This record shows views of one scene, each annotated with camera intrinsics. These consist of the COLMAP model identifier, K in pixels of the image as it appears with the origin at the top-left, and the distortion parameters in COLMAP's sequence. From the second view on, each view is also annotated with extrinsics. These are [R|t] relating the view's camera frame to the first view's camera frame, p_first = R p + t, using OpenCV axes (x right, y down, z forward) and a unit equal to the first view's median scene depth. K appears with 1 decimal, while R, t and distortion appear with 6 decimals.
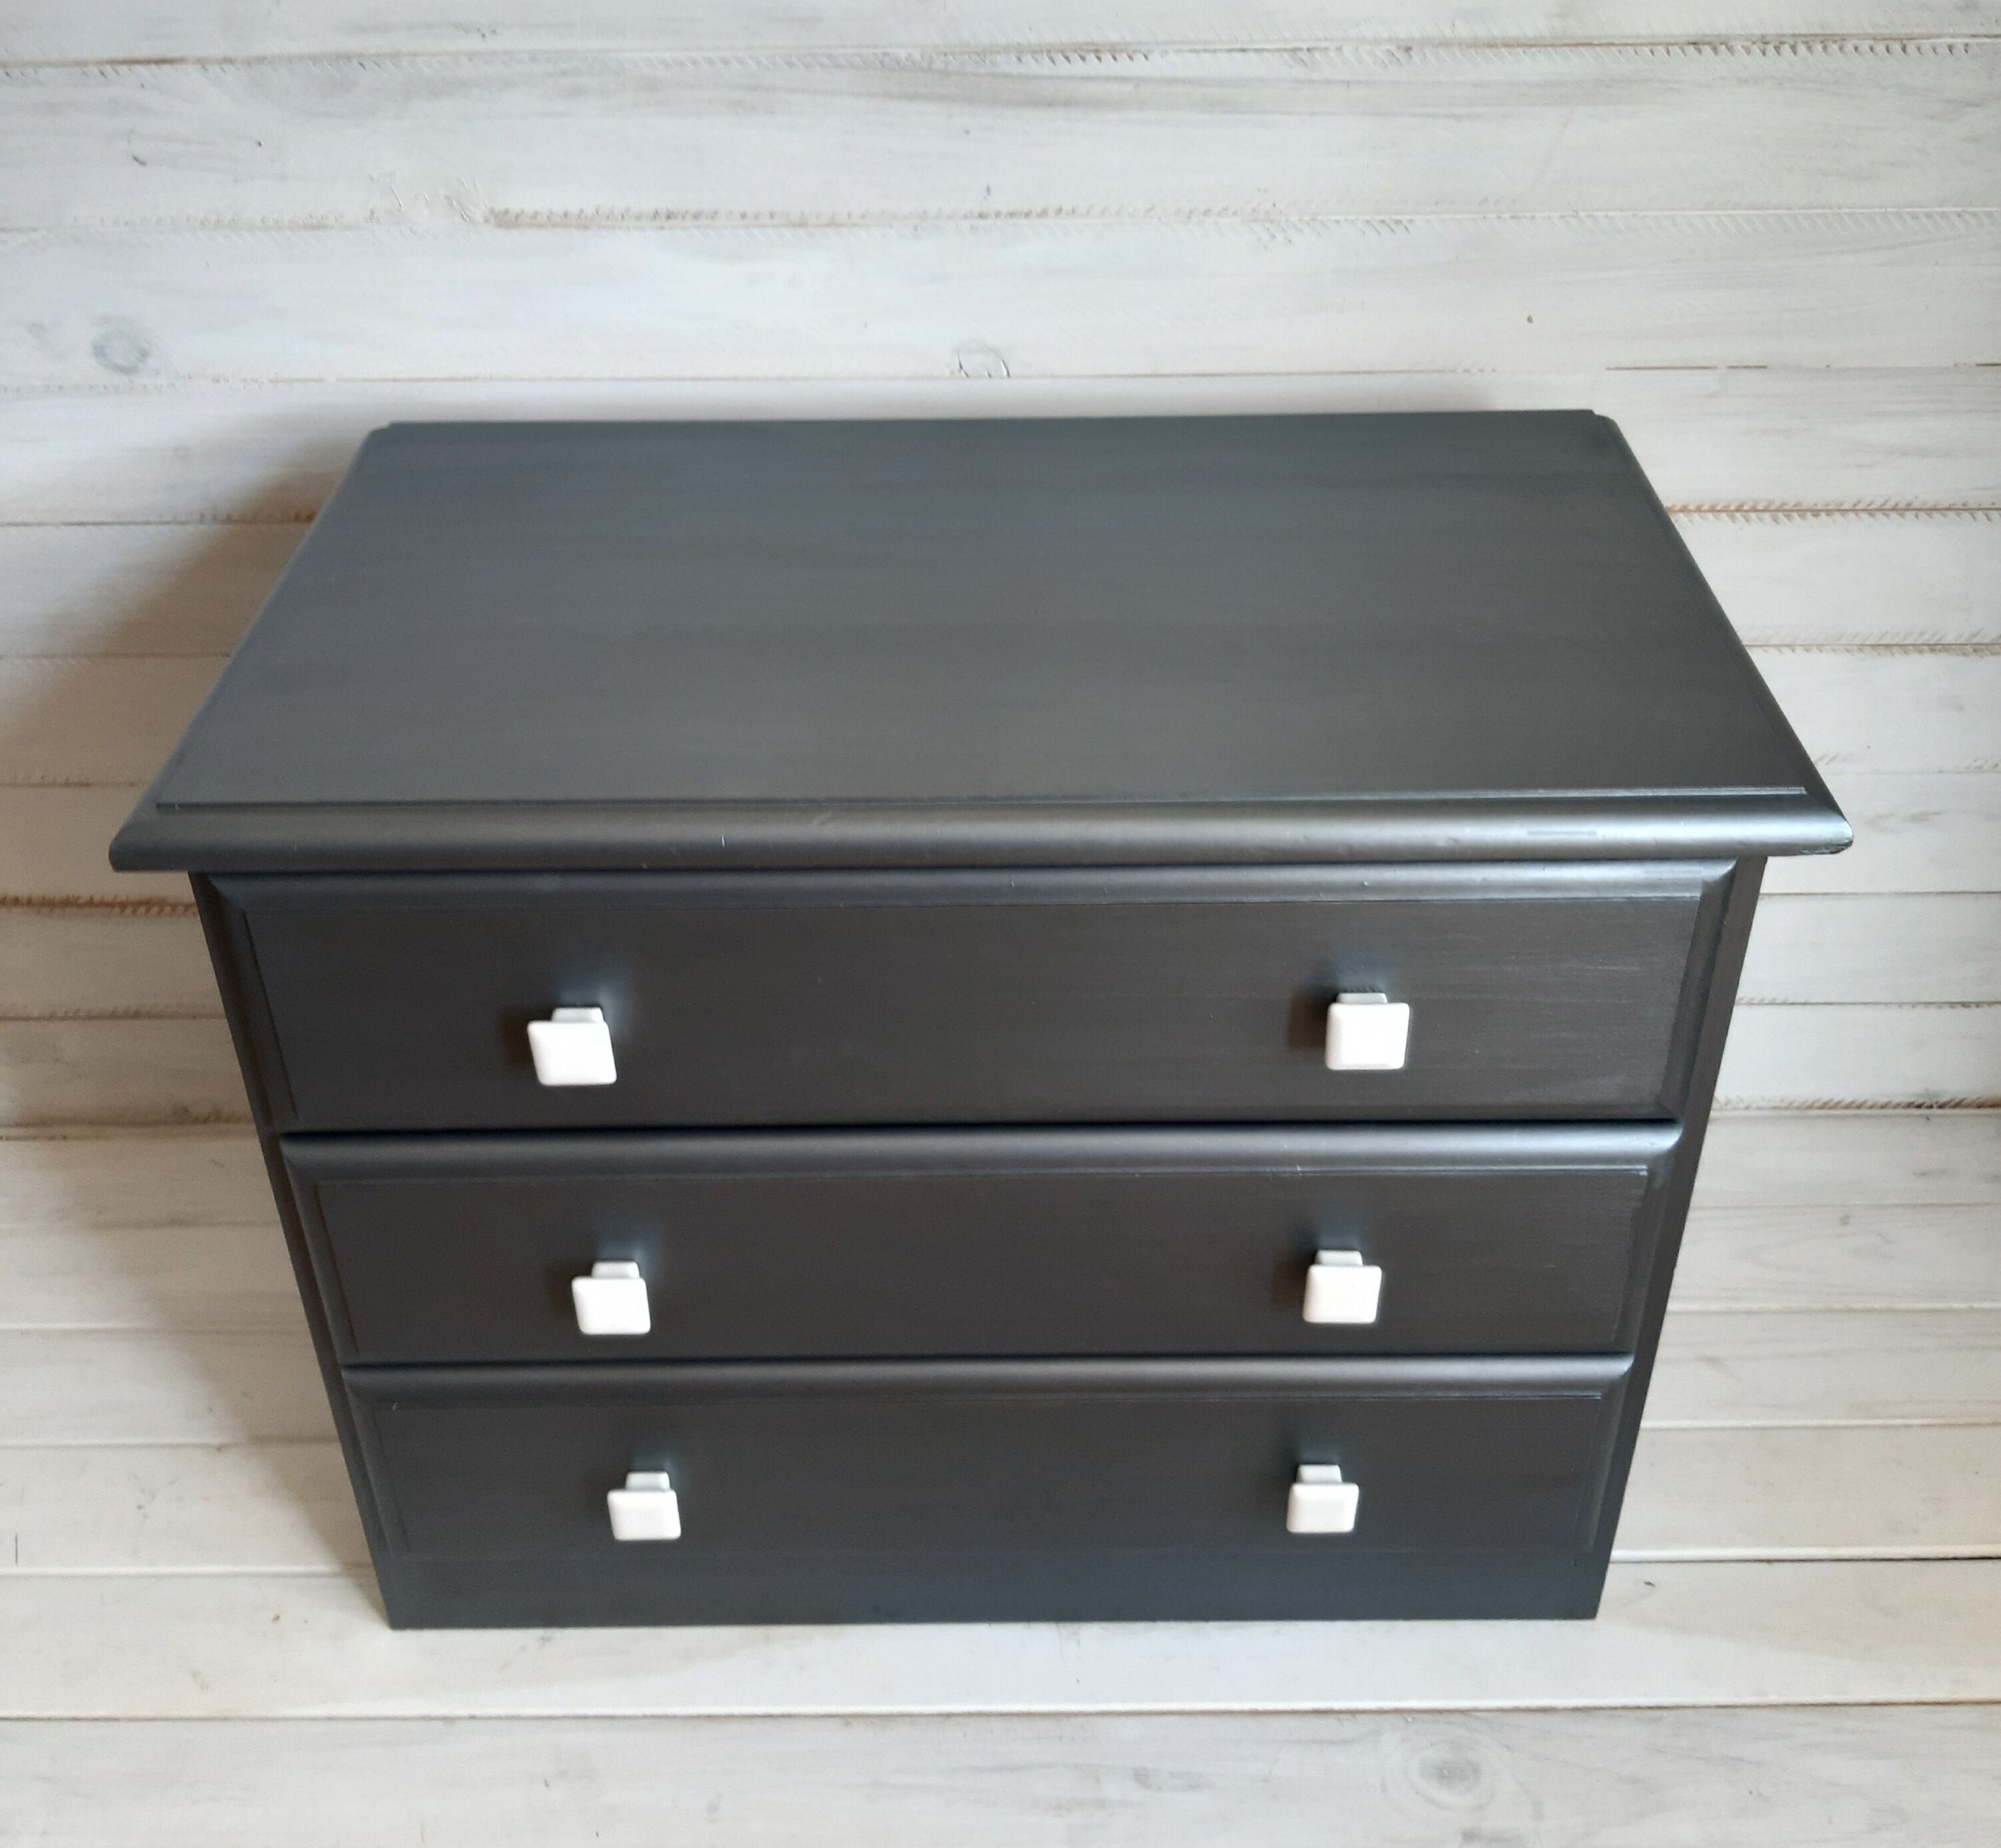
lens RADIAL K [[1765.8, 0, 987.4], [0, 1765.8, 922.0], [0, 0, 1]] dist [0.000842, 0.031959]
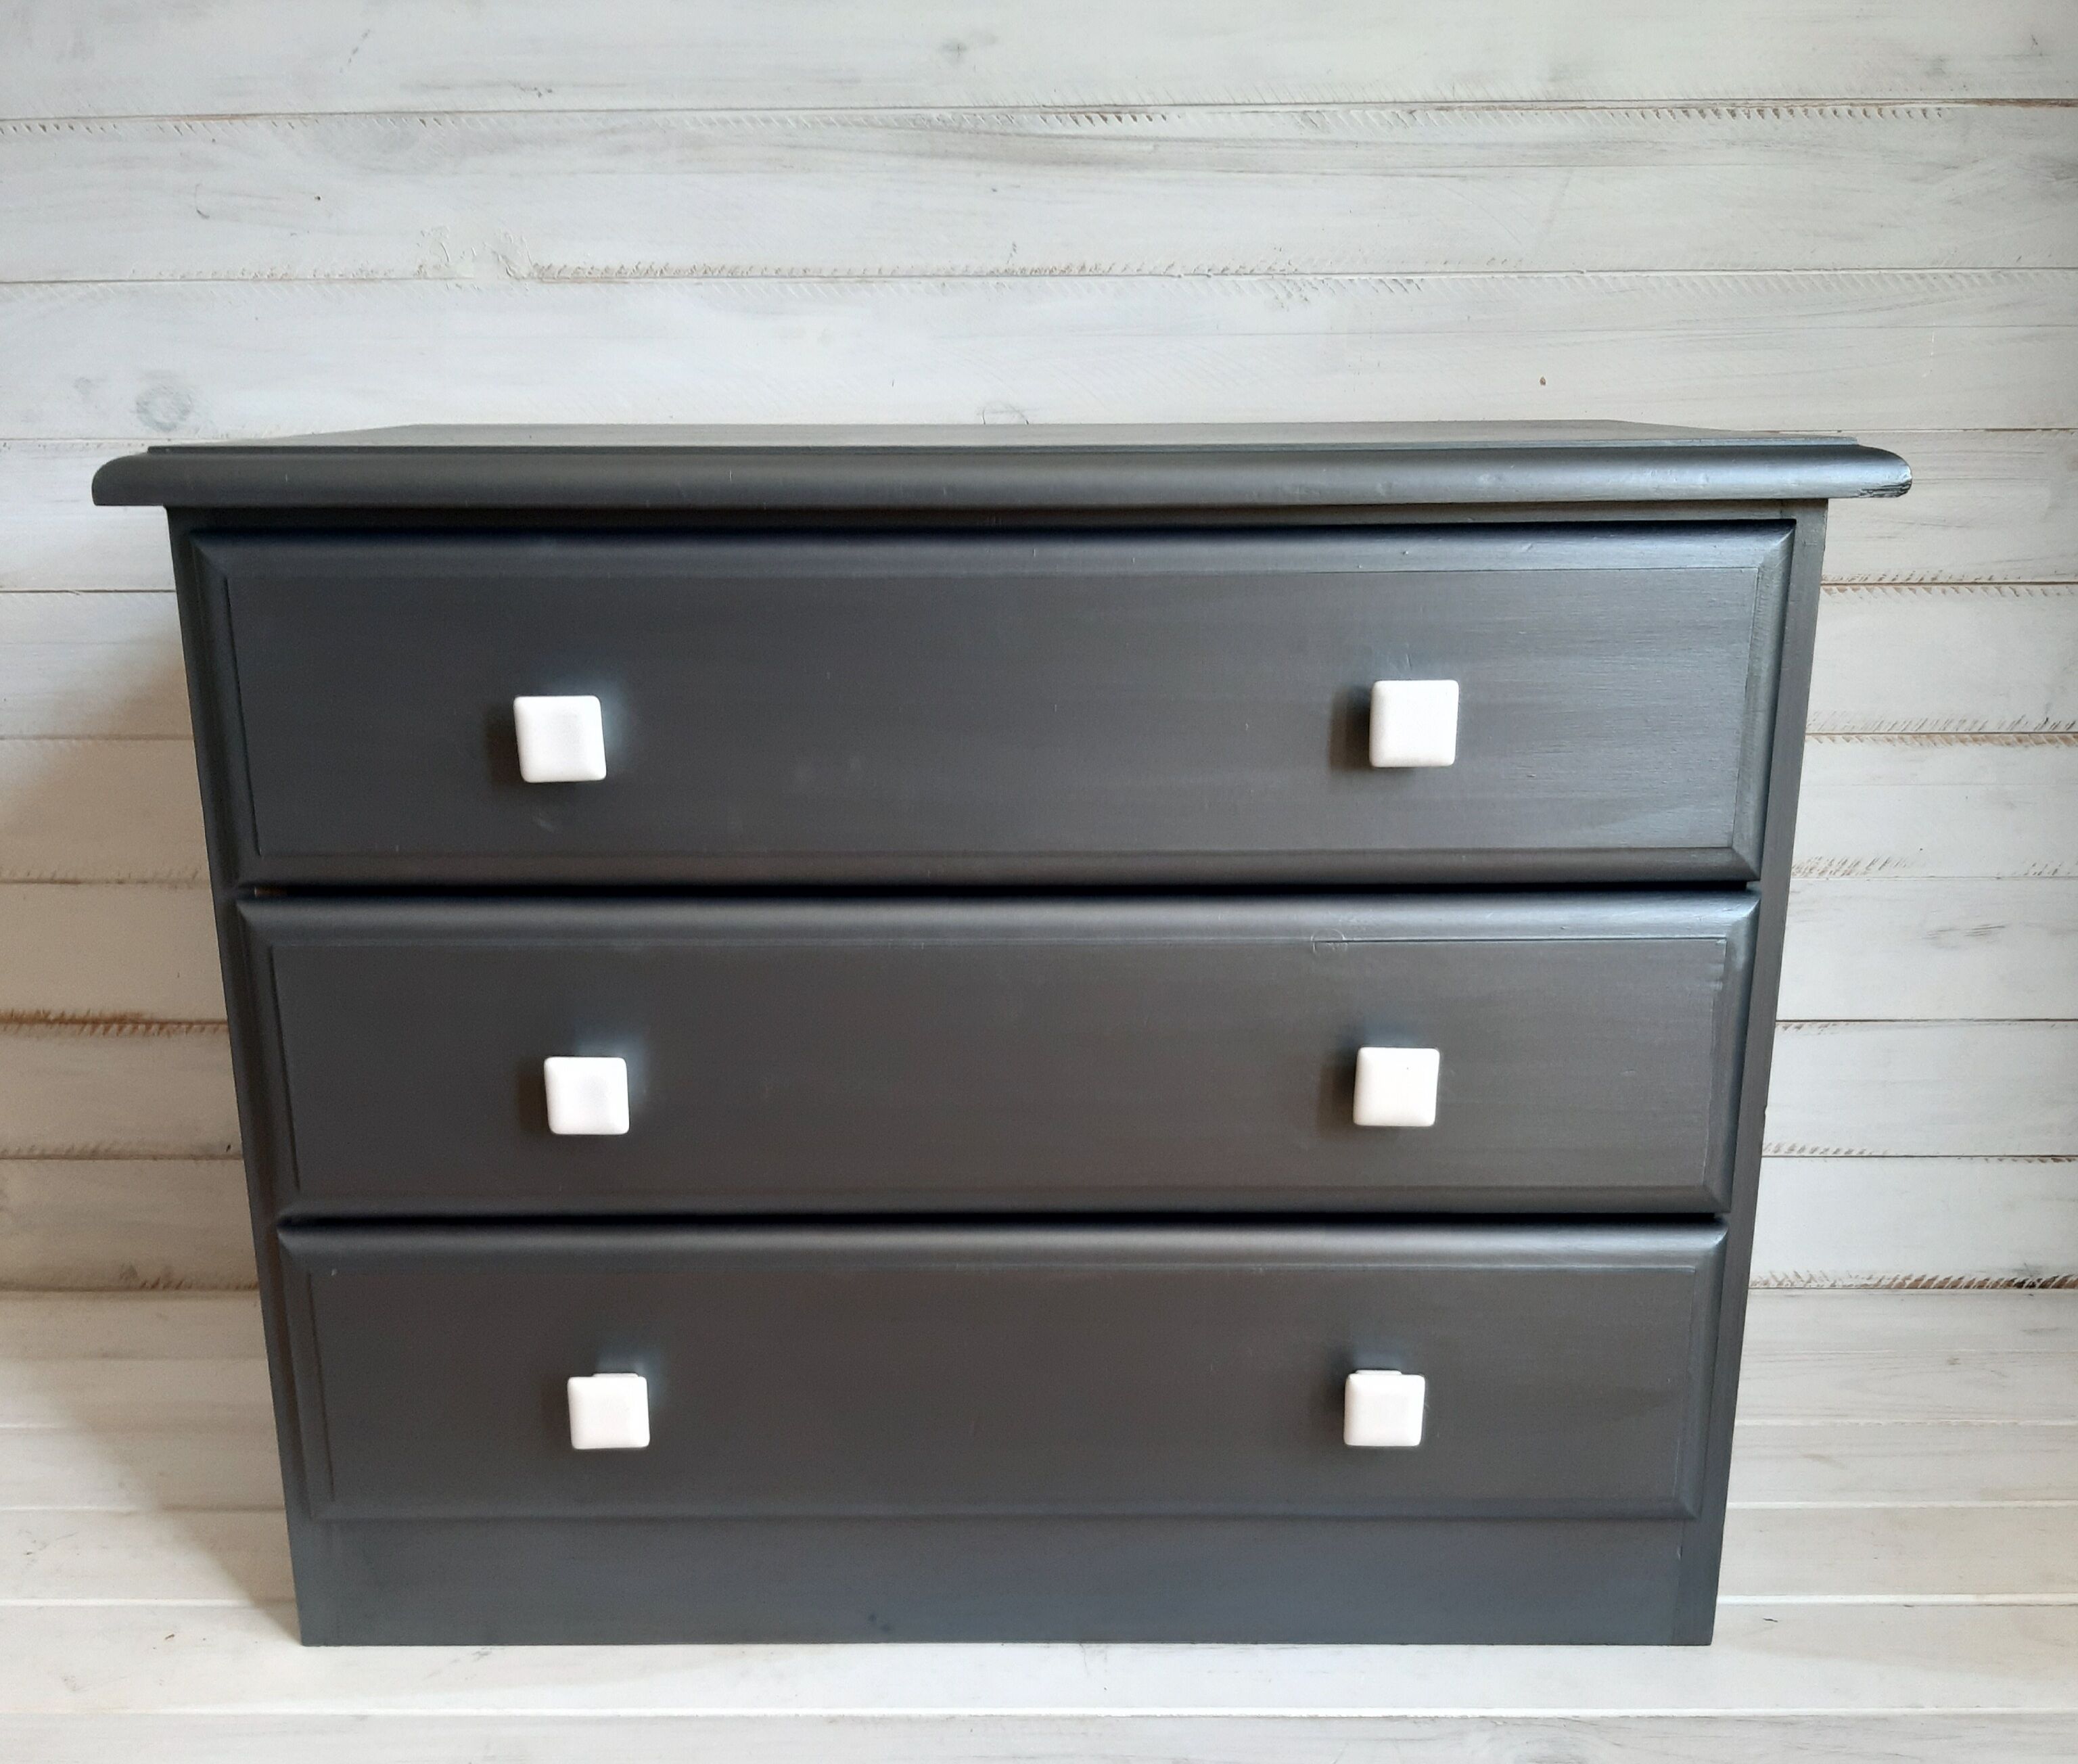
lens RADIAL K [[1819.1, 0, 1004.1], [0, 1819.1, 887.8], [0, 0, 1]] dist [0.012870, 0.015742]
pose [[0.999956, 0.008926, -0.002887, 0.001140], [-0.009353, 0.972307, -0.233520, 0.208414], [0.000723, 0.233536, 0.972348, 0.046108]]
